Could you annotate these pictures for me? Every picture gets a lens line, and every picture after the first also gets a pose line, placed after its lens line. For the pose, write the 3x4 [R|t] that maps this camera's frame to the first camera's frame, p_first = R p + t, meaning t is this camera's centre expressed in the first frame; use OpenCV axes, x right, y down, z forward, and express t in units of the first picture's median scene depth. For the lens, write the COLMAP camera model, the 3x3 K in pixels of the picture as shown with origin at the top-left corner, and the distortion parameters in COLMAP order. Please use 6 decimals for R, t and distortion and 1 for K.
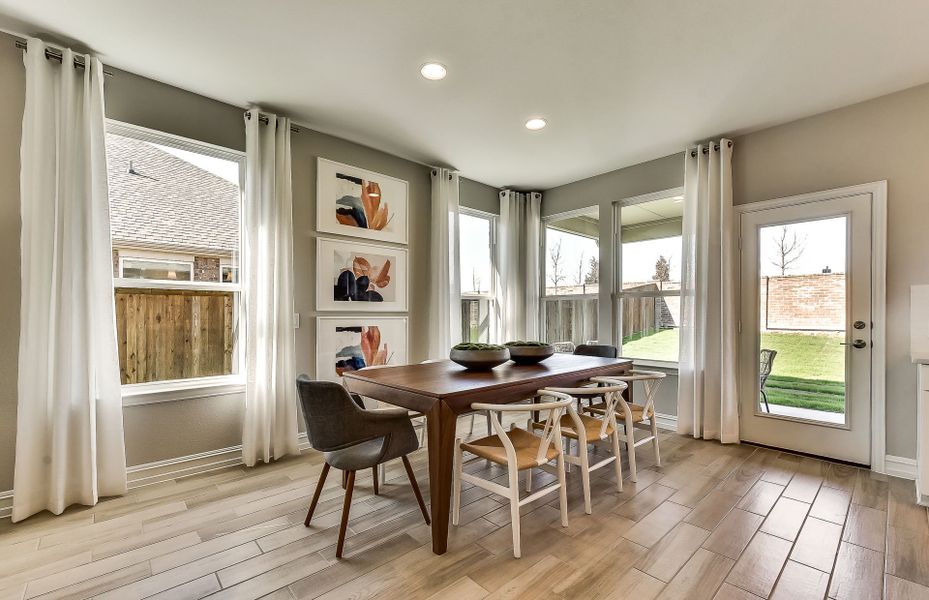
lens RADIAL K [[396.3, 0, 465.8], [0, 396.3, 316.2], [0, 0, 1]] dist [0.005236, -0.000988]
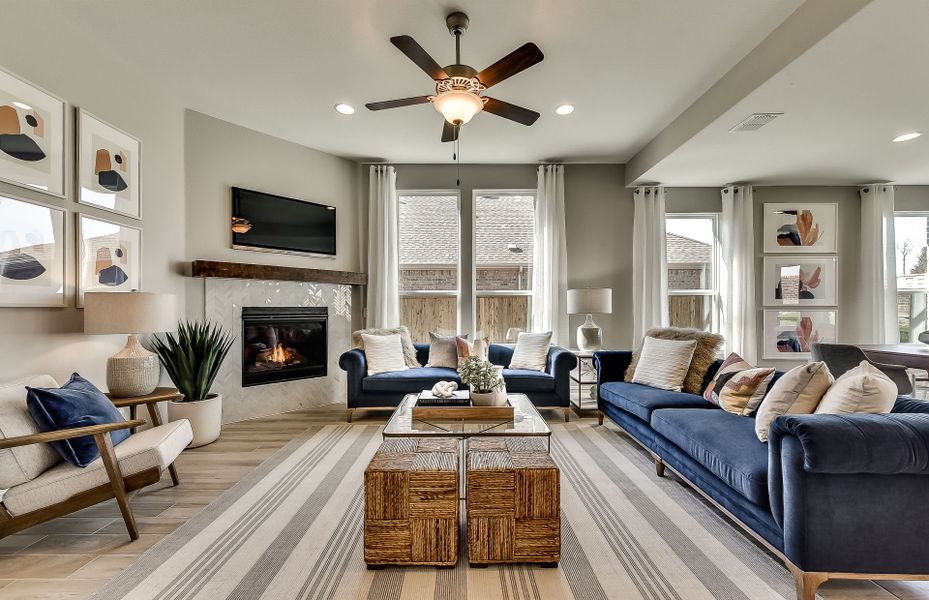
lens RADIAL K [[367.8, 0, 462.2], [0, 367.8, 308.2], [0, 0, 1]] dist [0.007340, -0.000946]
pose [[0.739372, -0.004890, -0.673280, -0.256132], [-0.000028, 0.999973, -0.007295, 0.004395], [0.673298, 0.005413, 0.739352, -0.728329]]
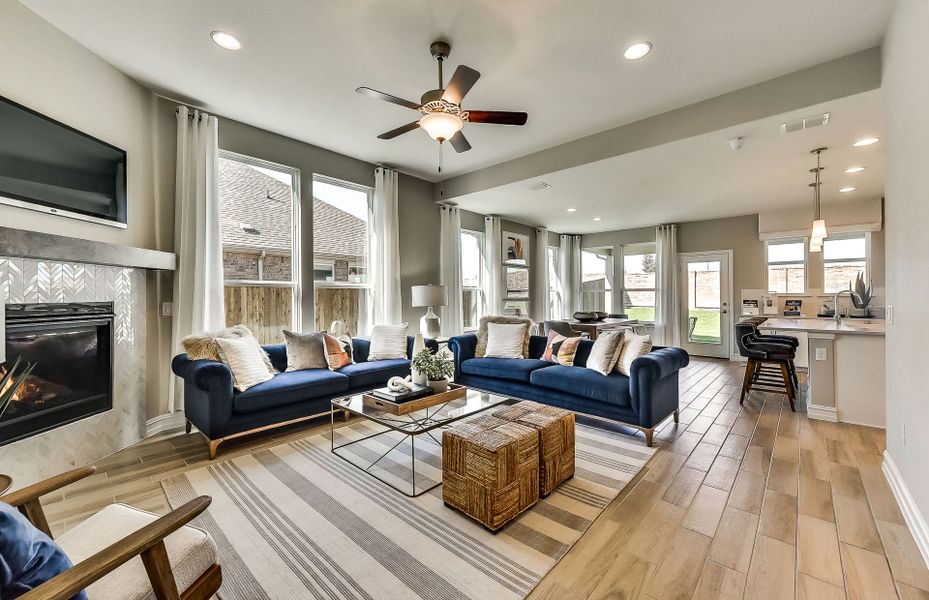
lens RADIAL K [[367.8, 0, 466.8], [0, 367.8, 294.2], [0, 0, 1]] dist [0.007340, -0.000946]
pose [[0.996013, -0.000760, 0.089202, -0.699608], [0.001753, 0.999937, -0.011055, -0.014841], [-0.089189, 0.011167, 0.995952, -0.972247]]
